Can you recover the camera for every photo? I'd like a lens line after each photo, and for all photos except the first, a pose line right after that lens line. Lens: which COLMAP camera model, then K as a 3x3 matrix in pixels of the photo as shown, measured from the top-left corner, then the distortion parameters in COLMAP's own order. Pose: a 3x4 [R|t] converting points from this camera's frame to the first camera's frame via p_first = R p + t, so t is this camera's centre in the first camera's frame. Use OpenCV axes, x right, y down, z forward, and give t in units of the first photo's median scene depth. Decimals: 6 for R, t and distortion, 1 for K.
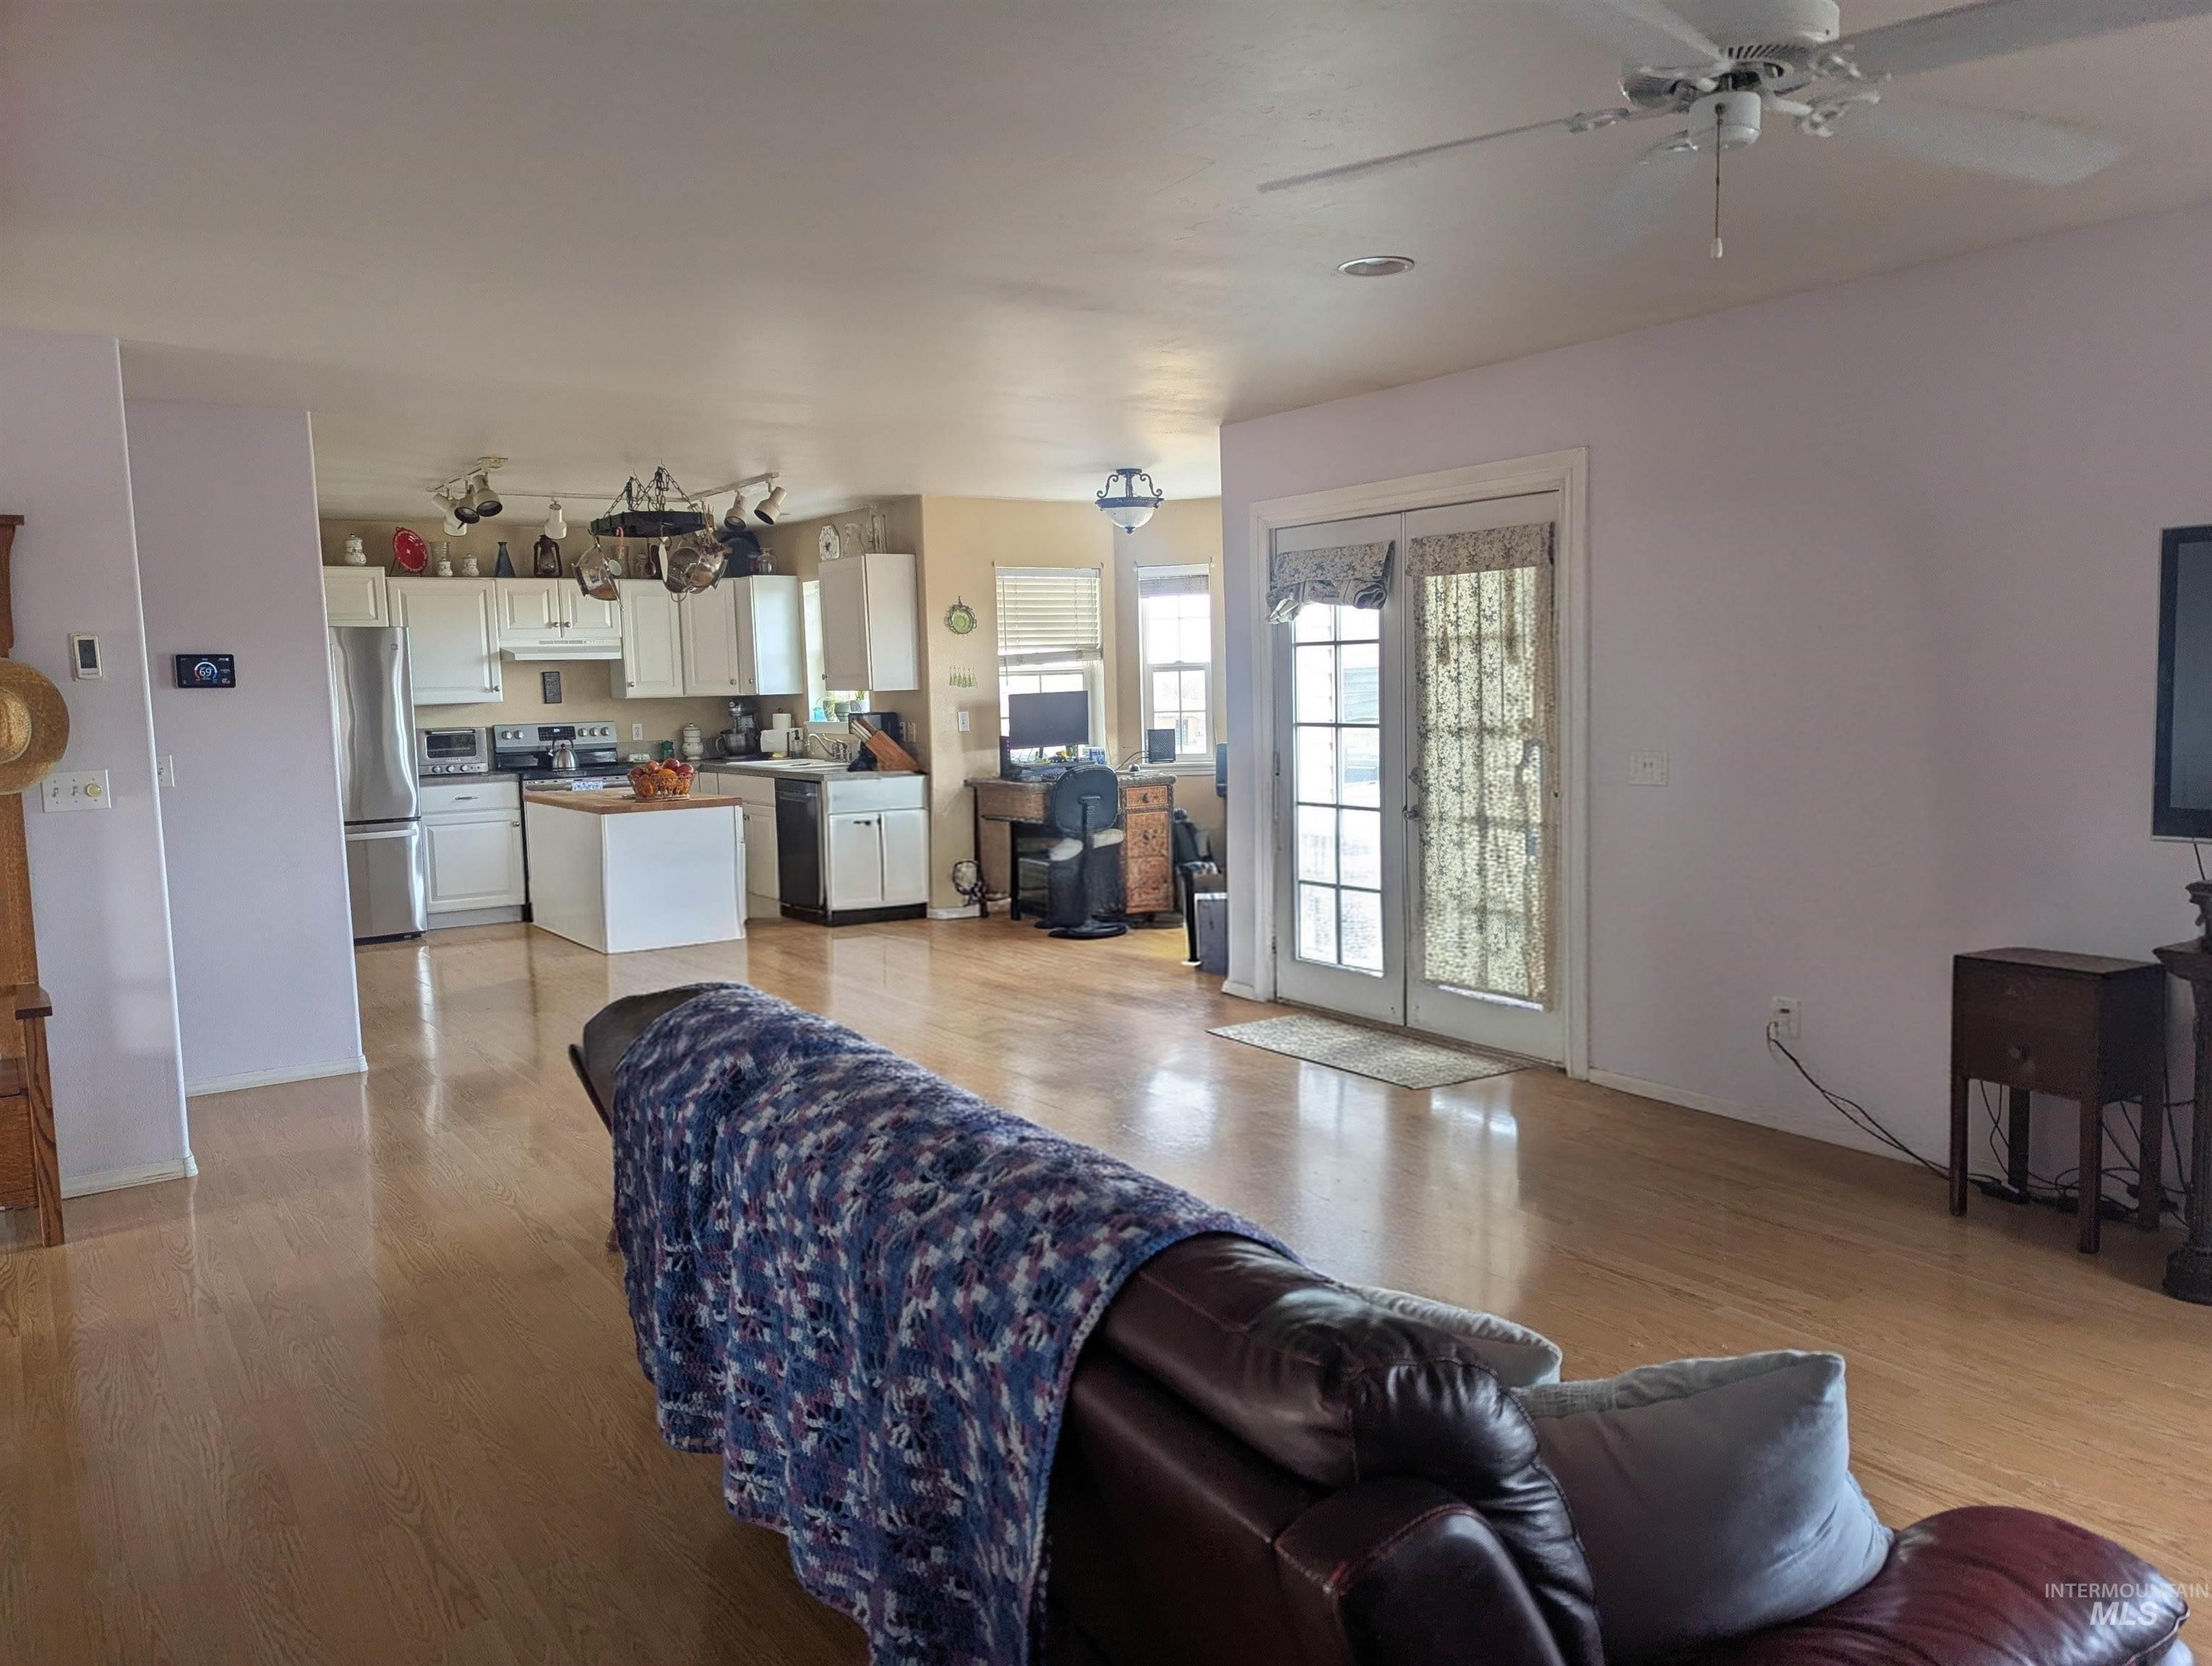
lens RADIAL K [[1655.7, 0, 1104.6], [0, 1655.7, 829.8], [0, 0, 1]] dist [0.080106, -0.087701]
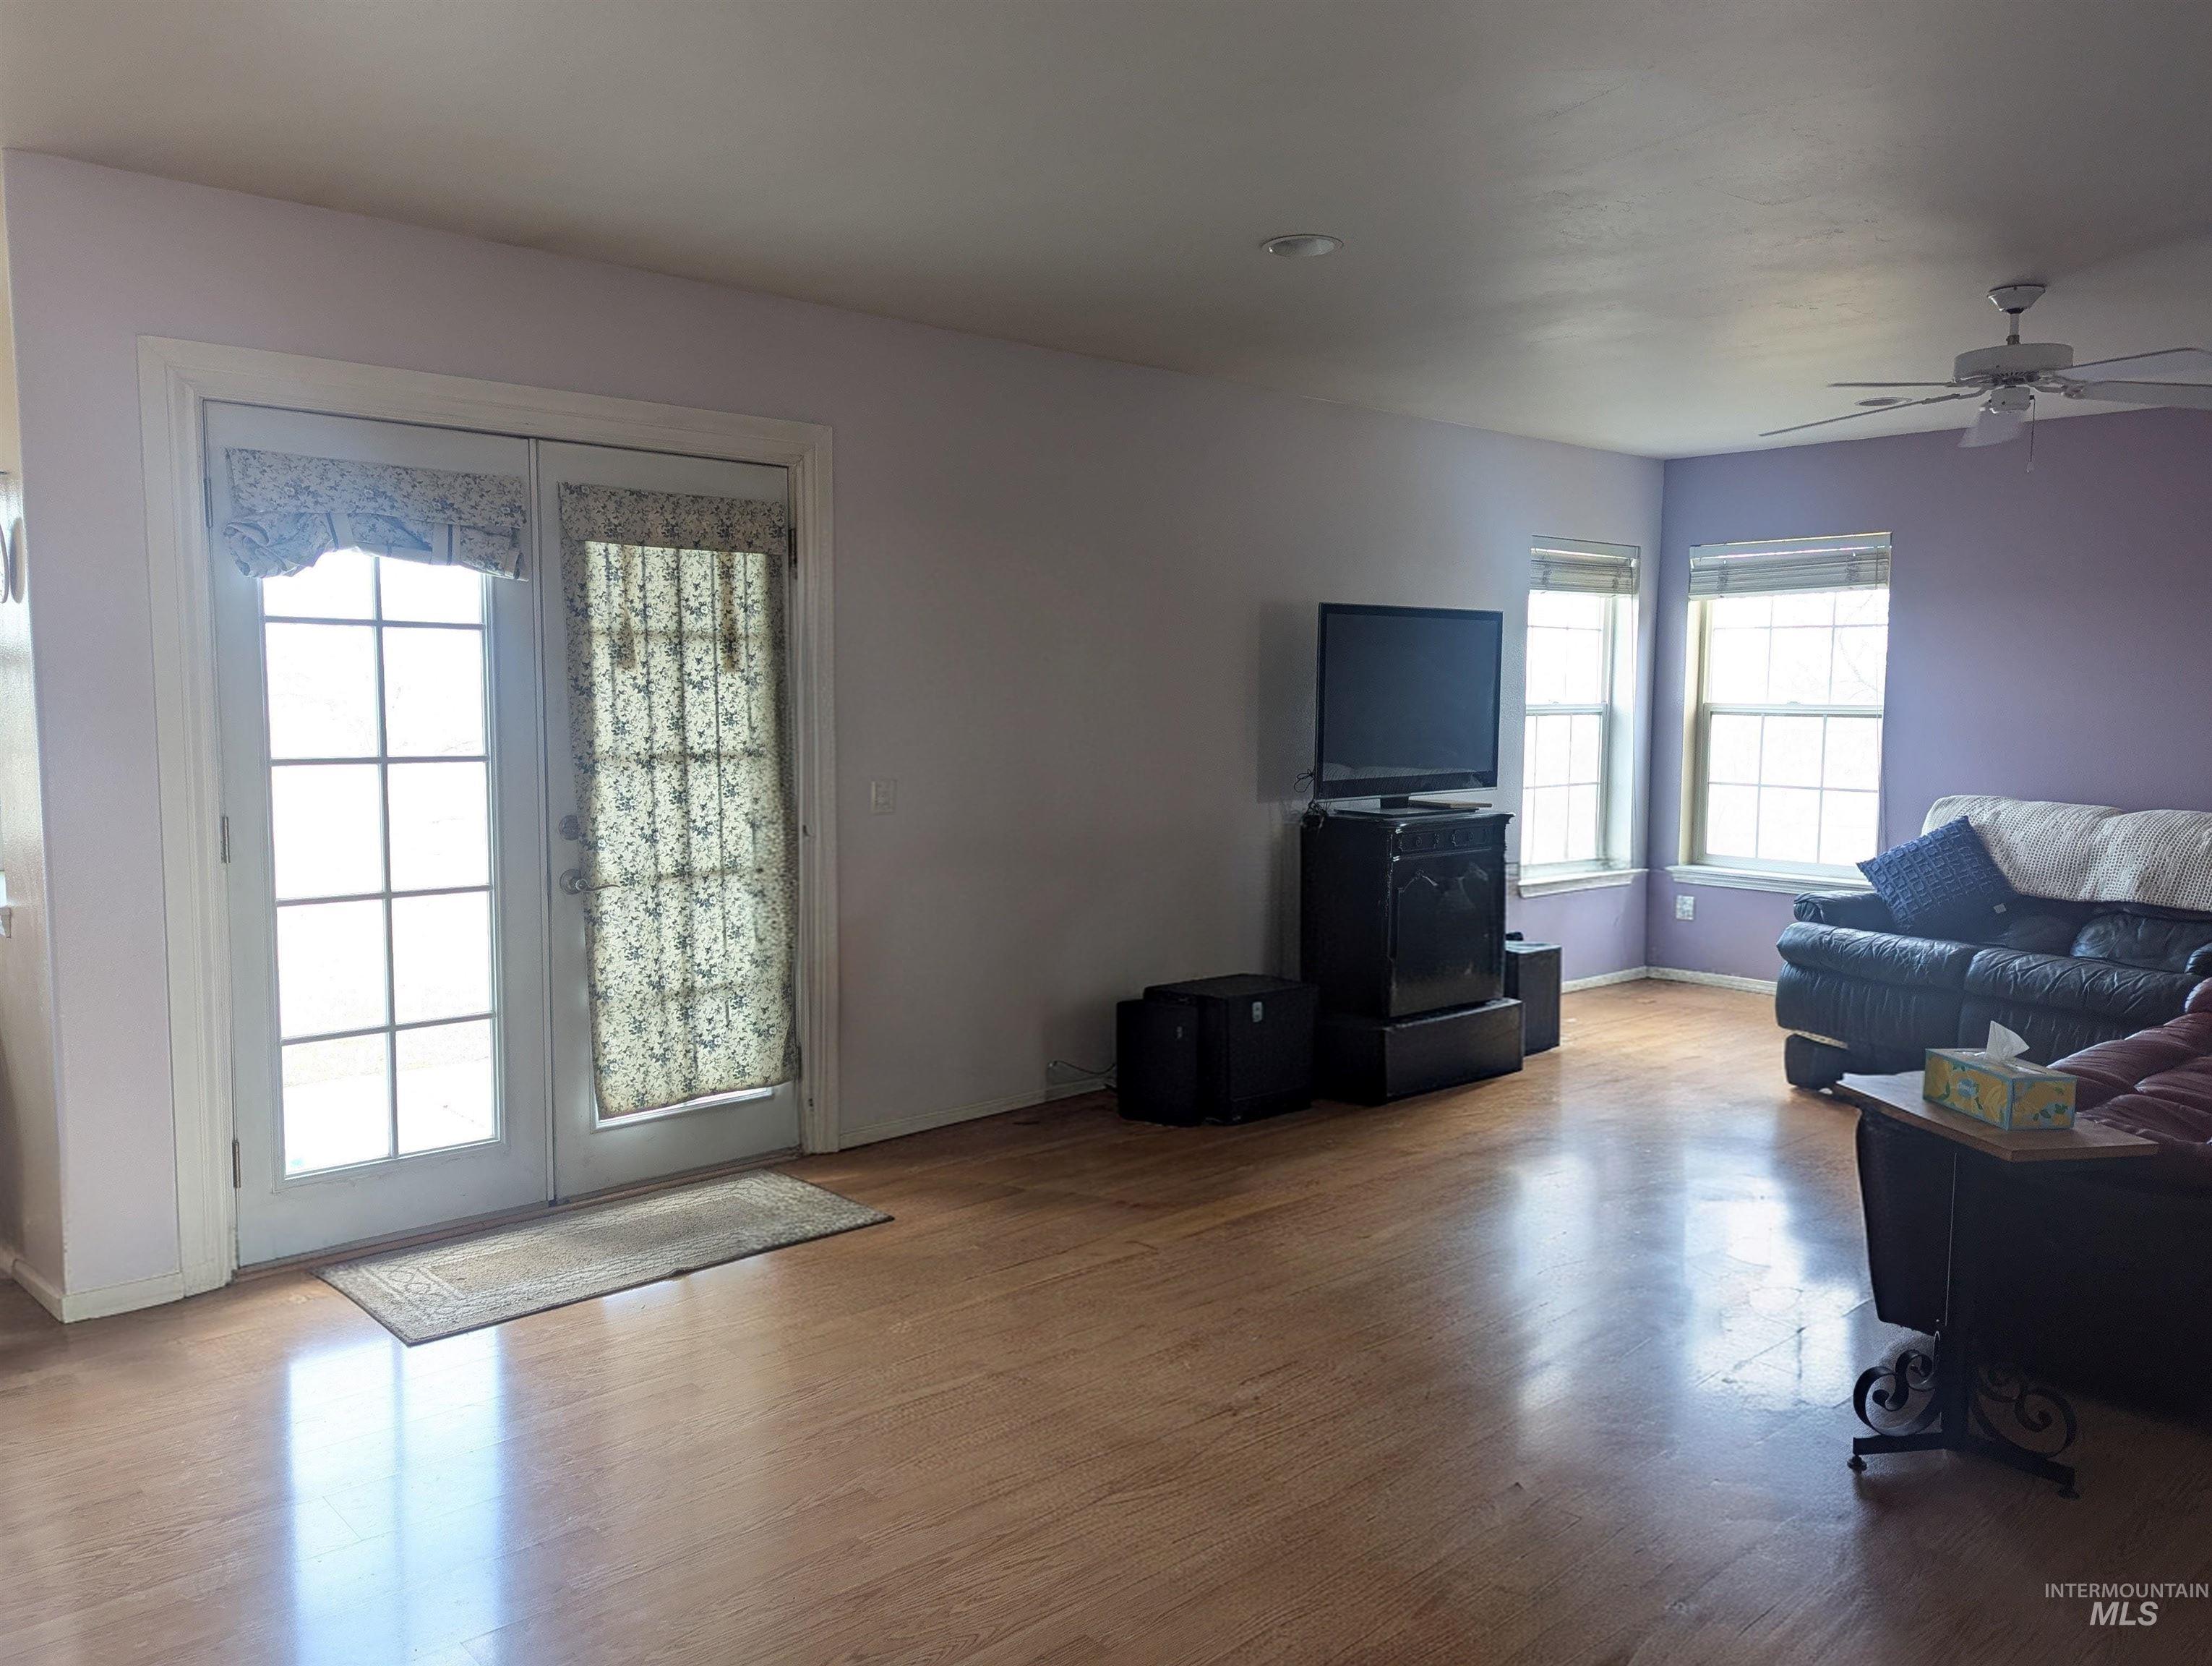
lens RADIAL K [[1655.7, 0, 1104.6], [0, 1655.7, 829.8], [0, 0, 1]] dist [0.080106, -0.087701]
pose [[-0.165337, -0.061290, 0.984331, -0.549932], [0.090927, 0.992869, 0.077095, -0.067124], [-0.982037, 0.102249, -0.158585, 0.923277]]
